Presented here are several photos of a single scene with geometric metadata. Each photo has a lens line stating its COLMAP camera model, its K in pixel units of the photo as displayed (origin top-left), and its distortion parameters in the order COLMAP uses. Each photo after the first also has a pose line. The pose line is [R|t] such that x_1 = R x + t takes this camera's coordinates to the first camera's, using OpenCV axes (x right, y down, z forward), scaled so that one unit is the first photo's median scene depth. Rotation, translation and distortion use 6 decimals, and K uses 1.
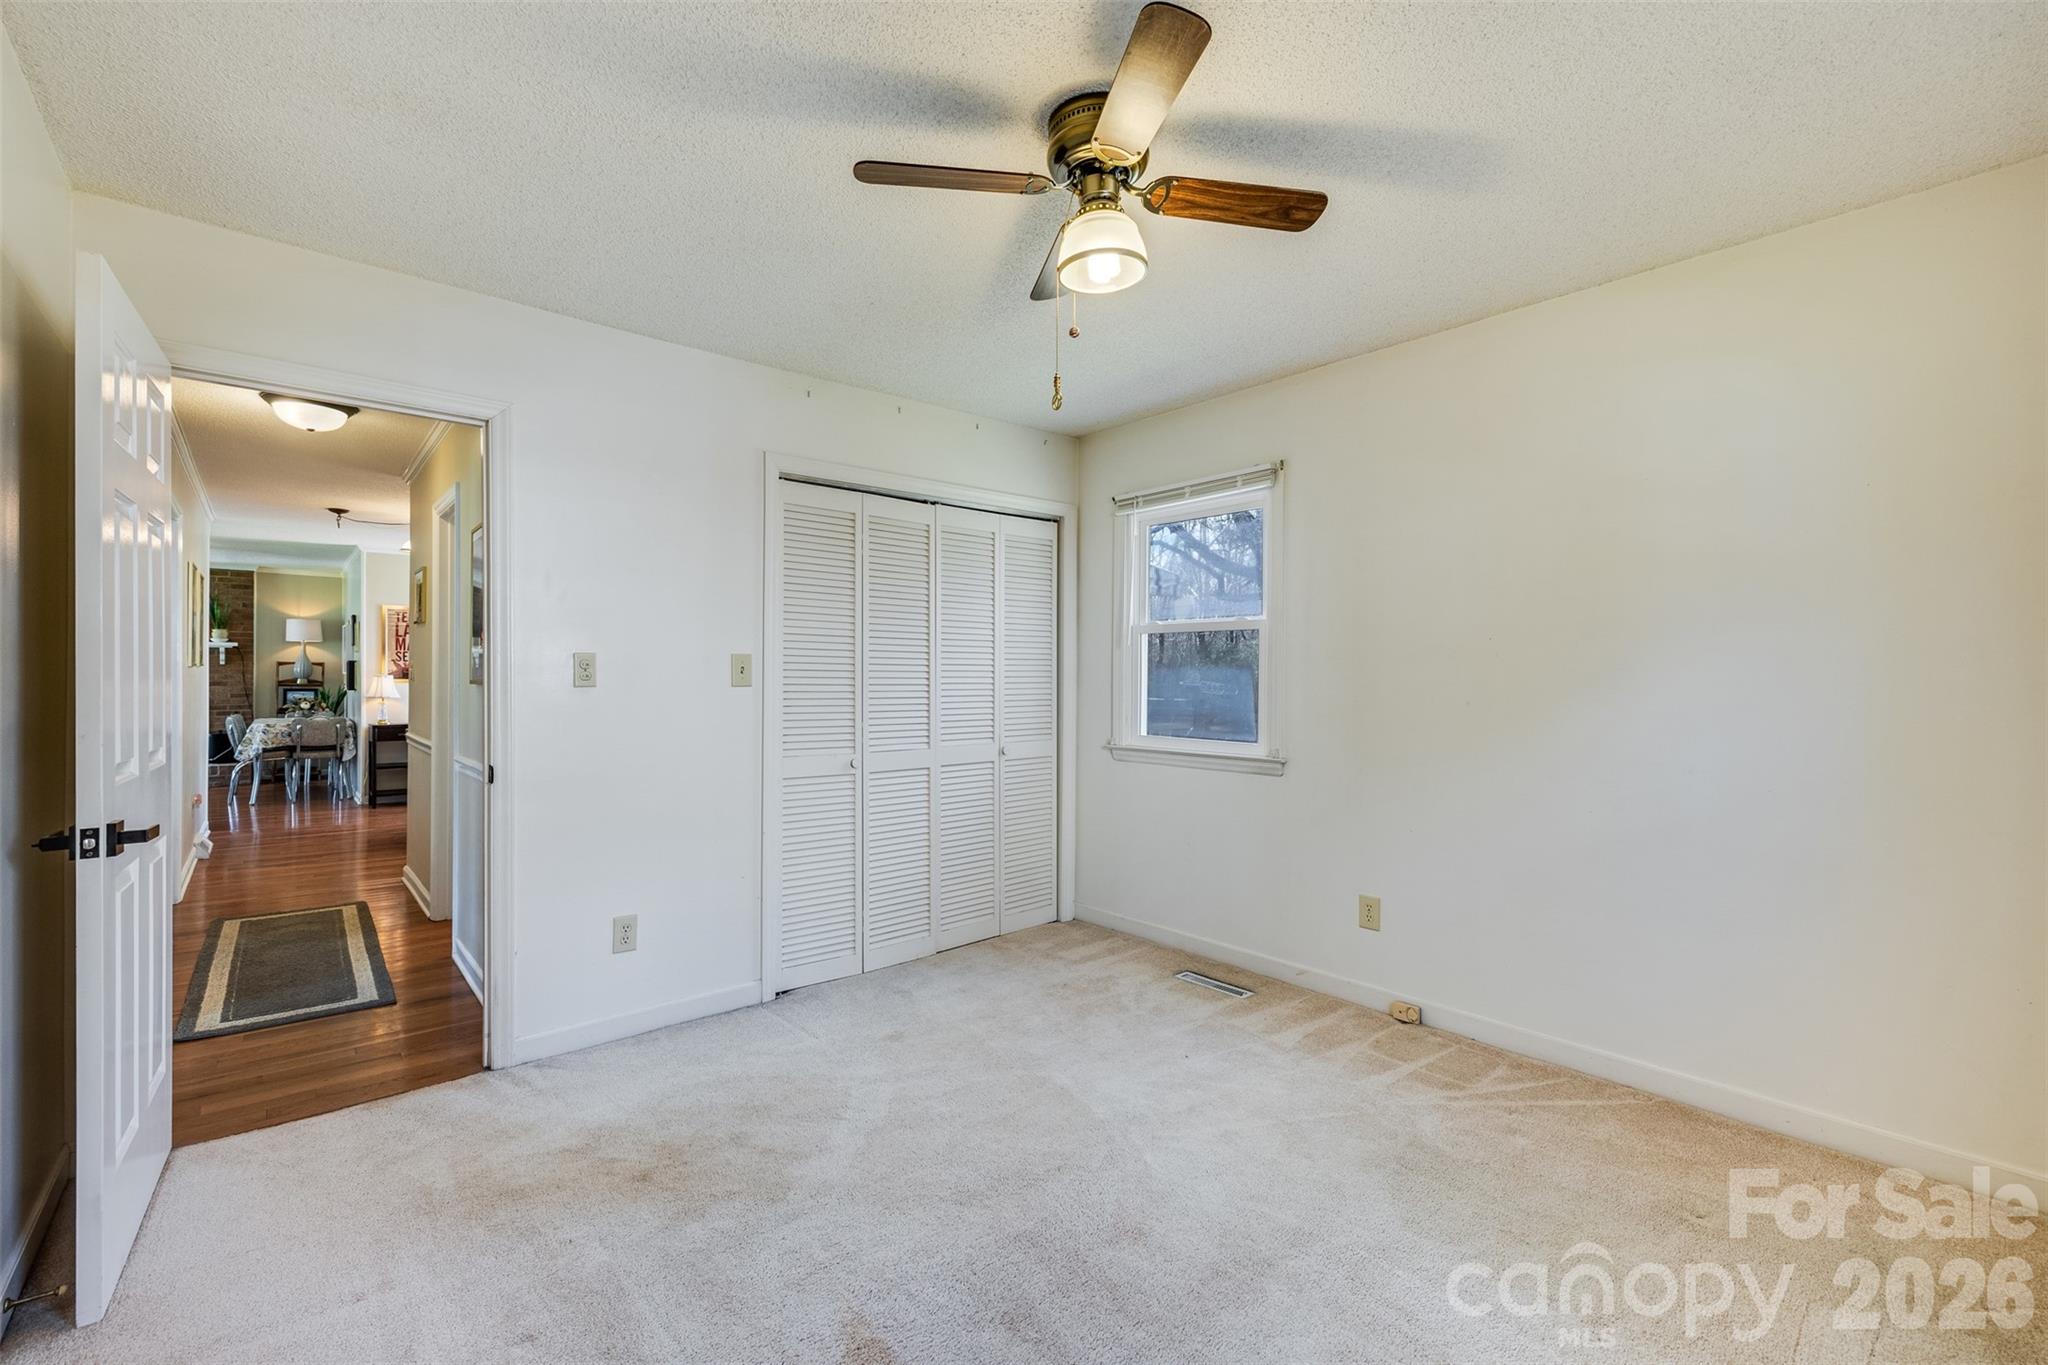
lens RADIAL K [[876.8, 0, 1017.6], [0, 876.8, 673.8], [0, 0, 1]] dist [0.003320, 0.000136]
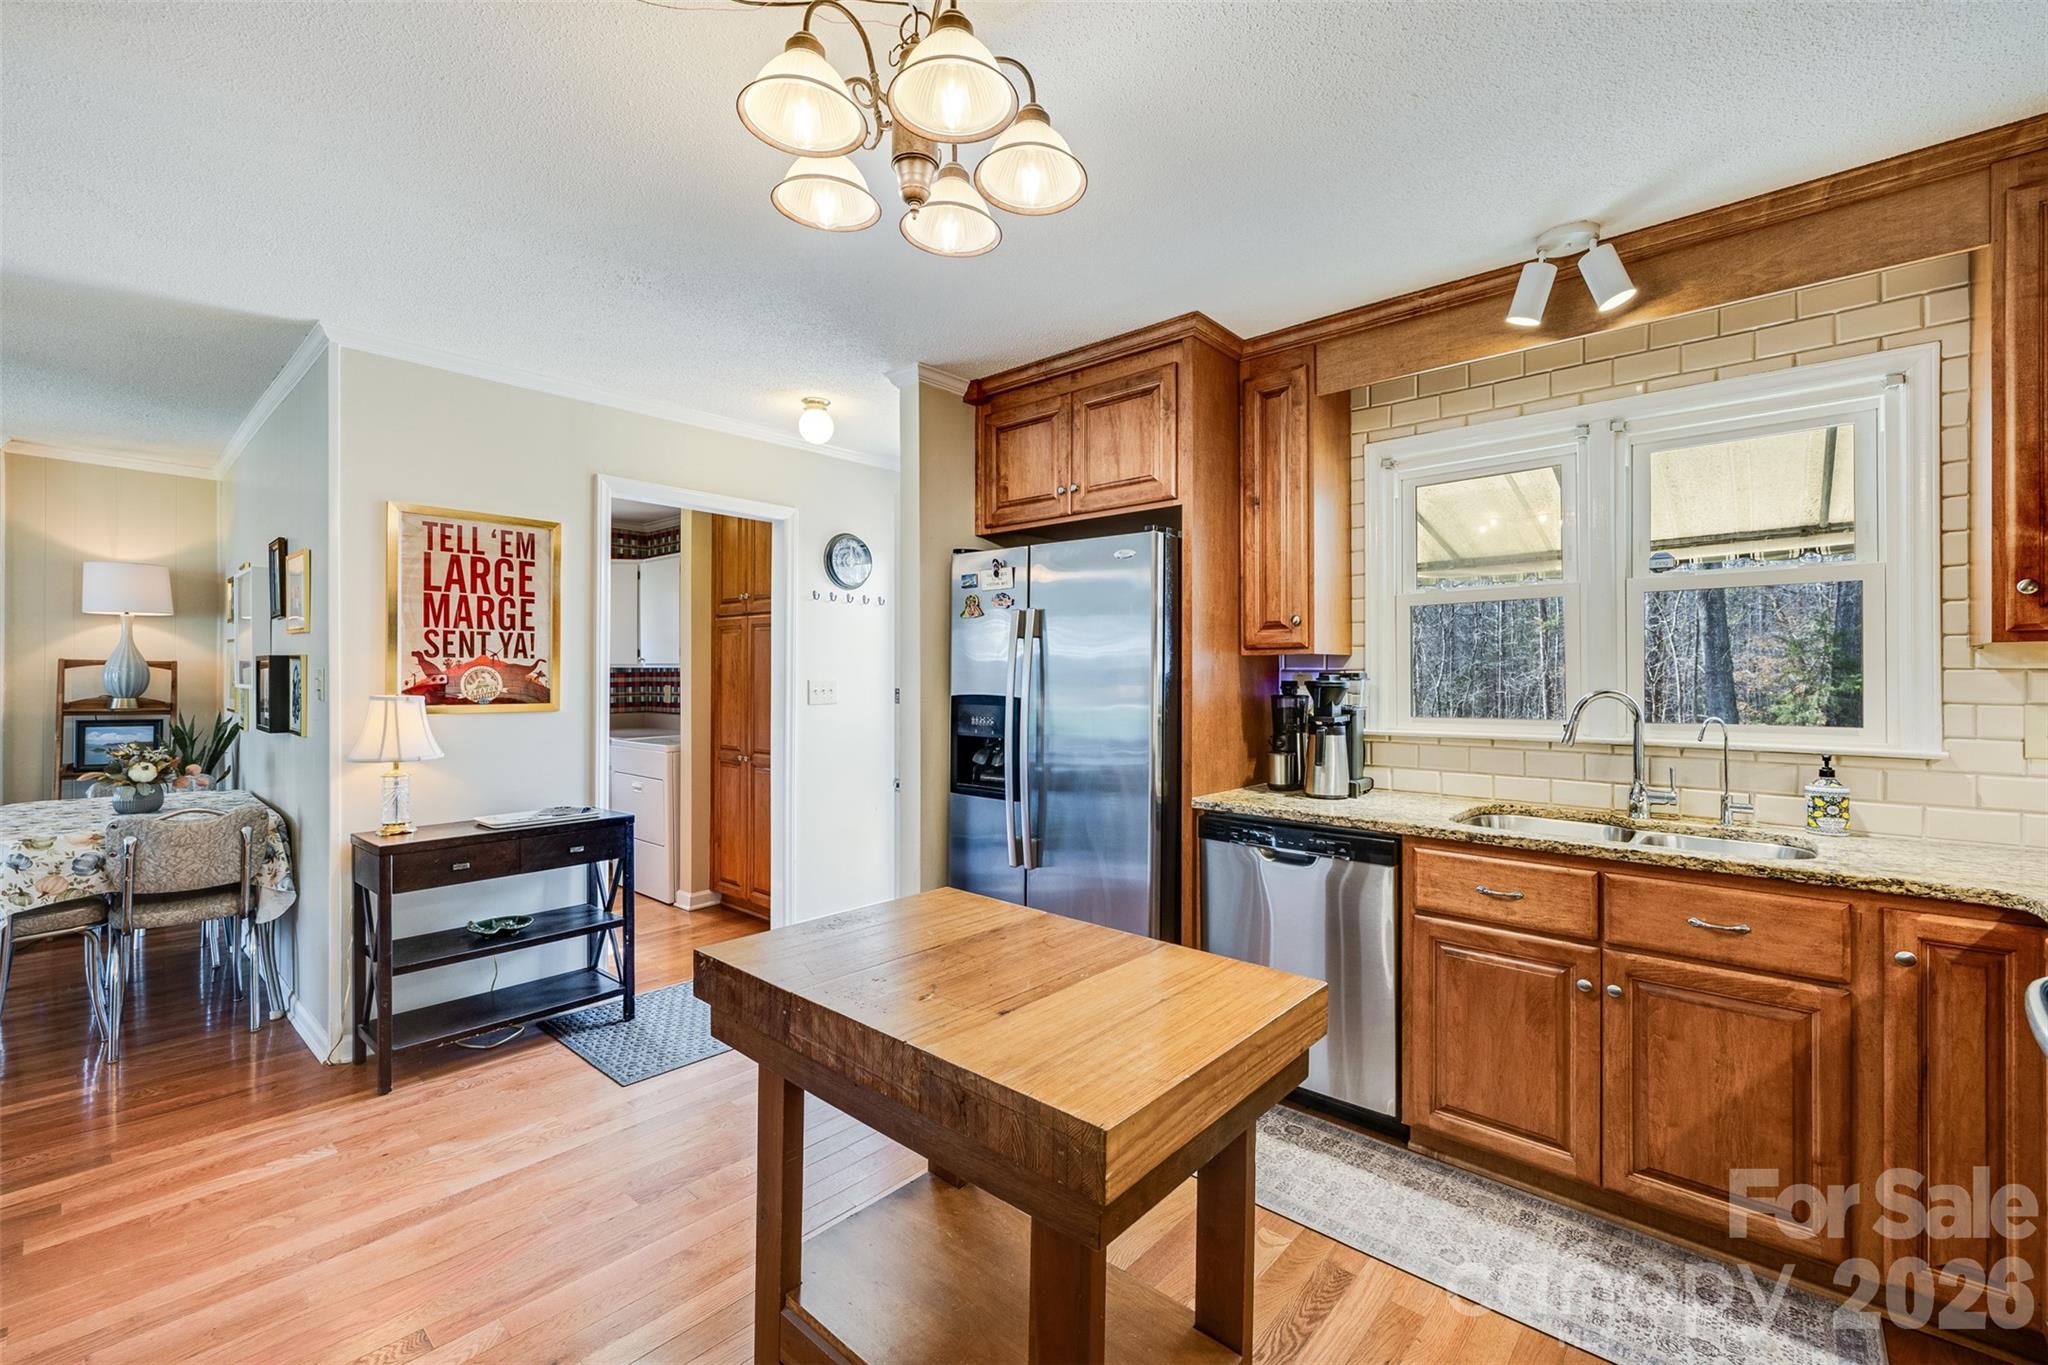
lens RADIAL K [[876.8, 0, 1017.0], [0, 876.8, 674.9], [0, 0, 1]] dist [0.003320, 0.000136]
pose [[0.991968, -0.001953, 0.126475, -0.440090], [0.001579, 0.999994, 0.003061, -0.006797], [-0.126480, -0.002837, 0.991965, 0.522737]]
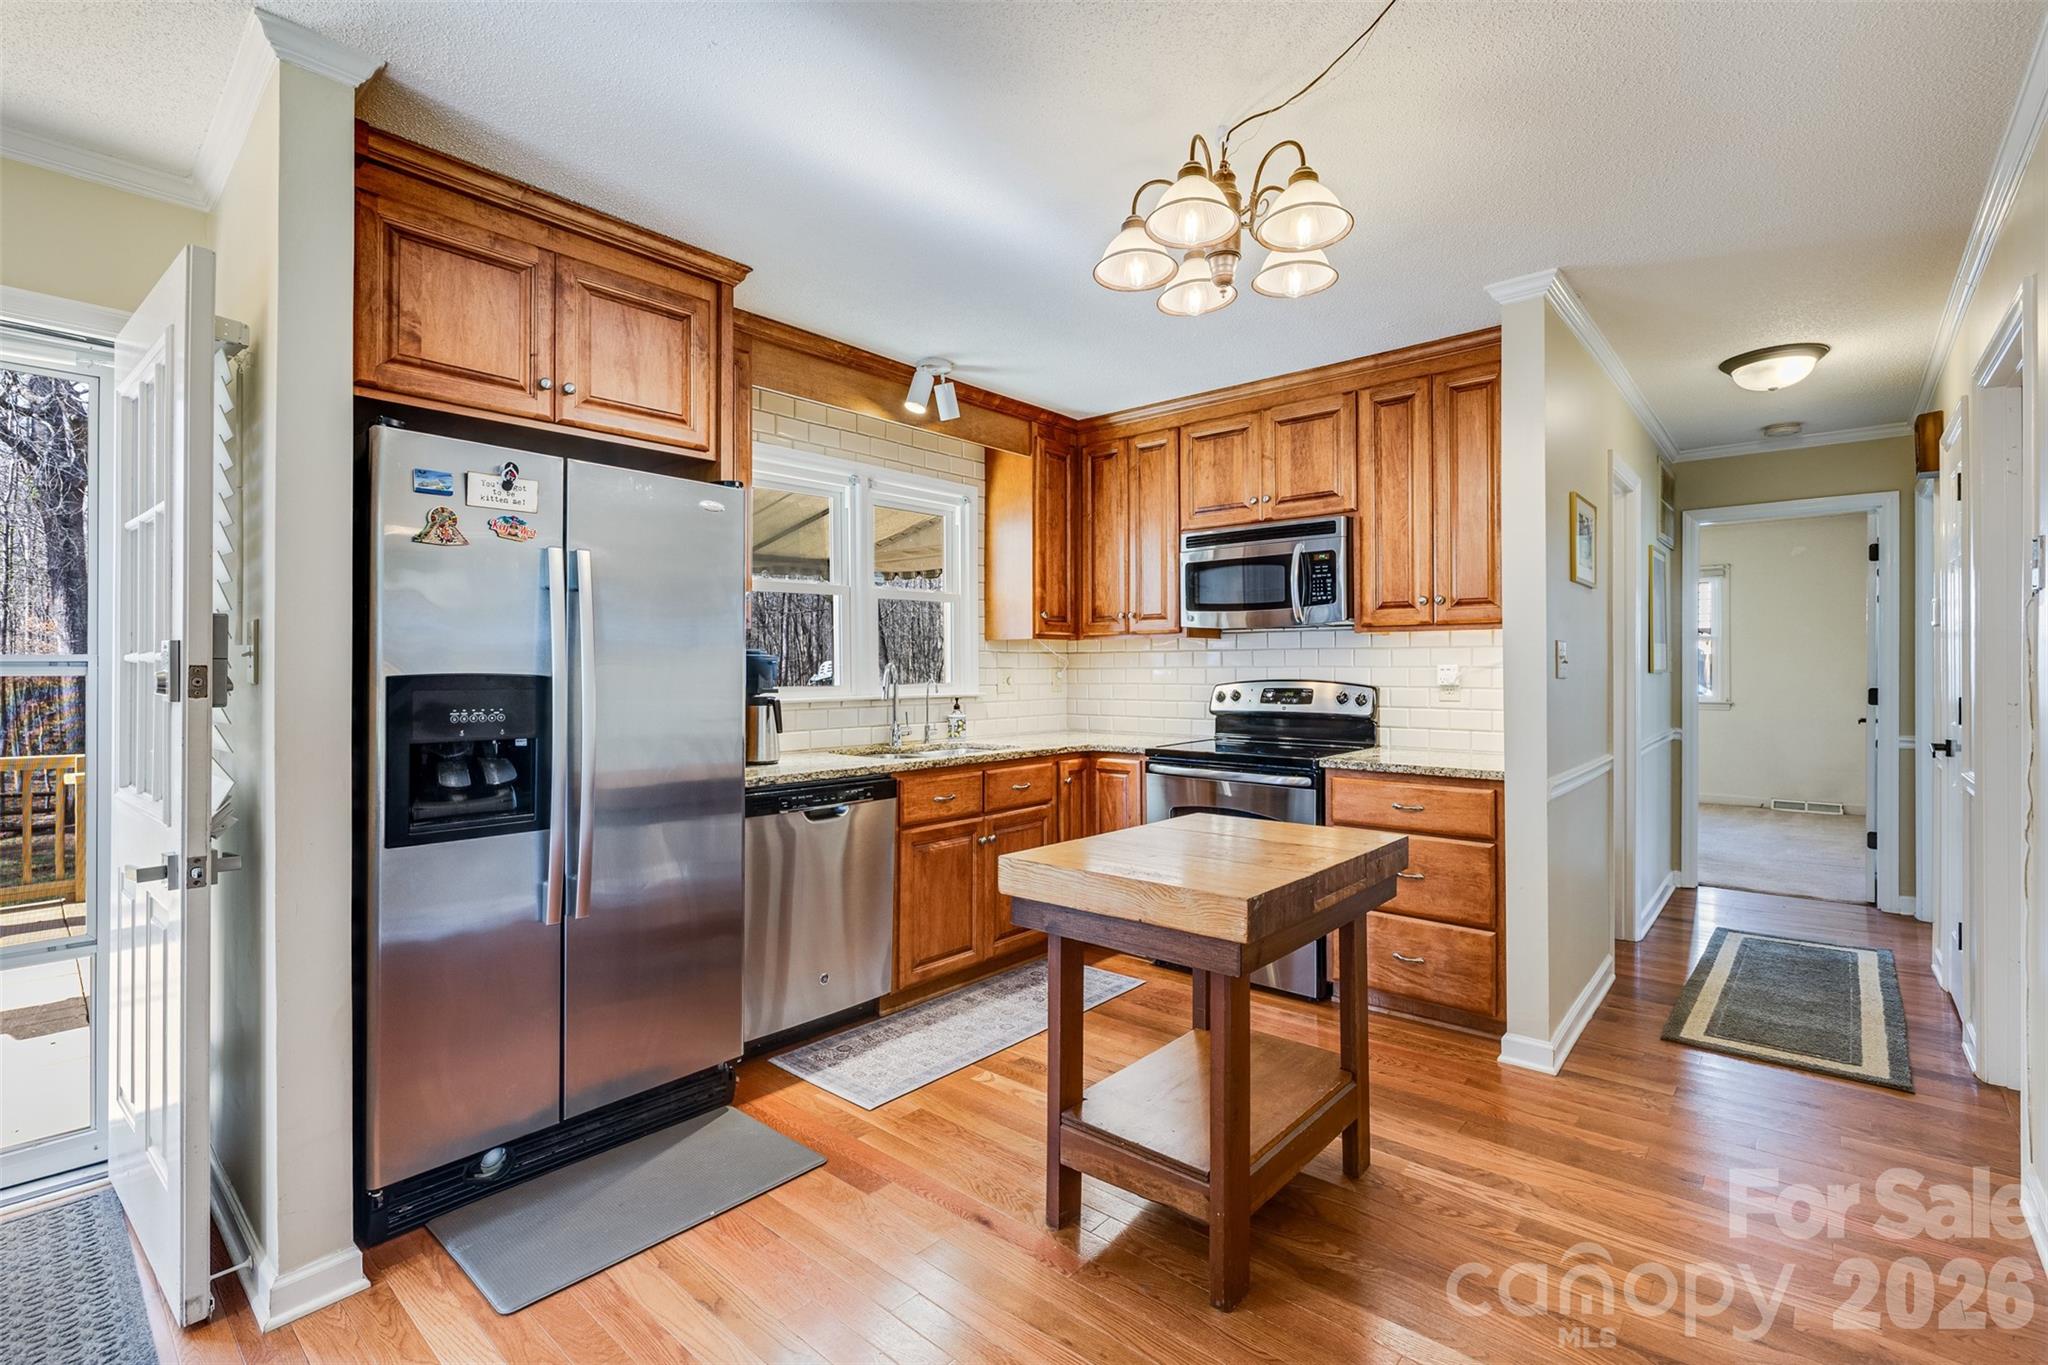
lens RADIAL K [[922.8, 0, 1037.1], [0, 922.8, 664.0], [0, 0, 1]] dist [-0.004207, 0.000523]
pose [[-0.157093, -0.000944, 0.987583, -4.536685], [-0.003128, 0.999995, 0.000458, 0.108442], [-0.987579, -0.003017, -0.157095, 5.202979]]
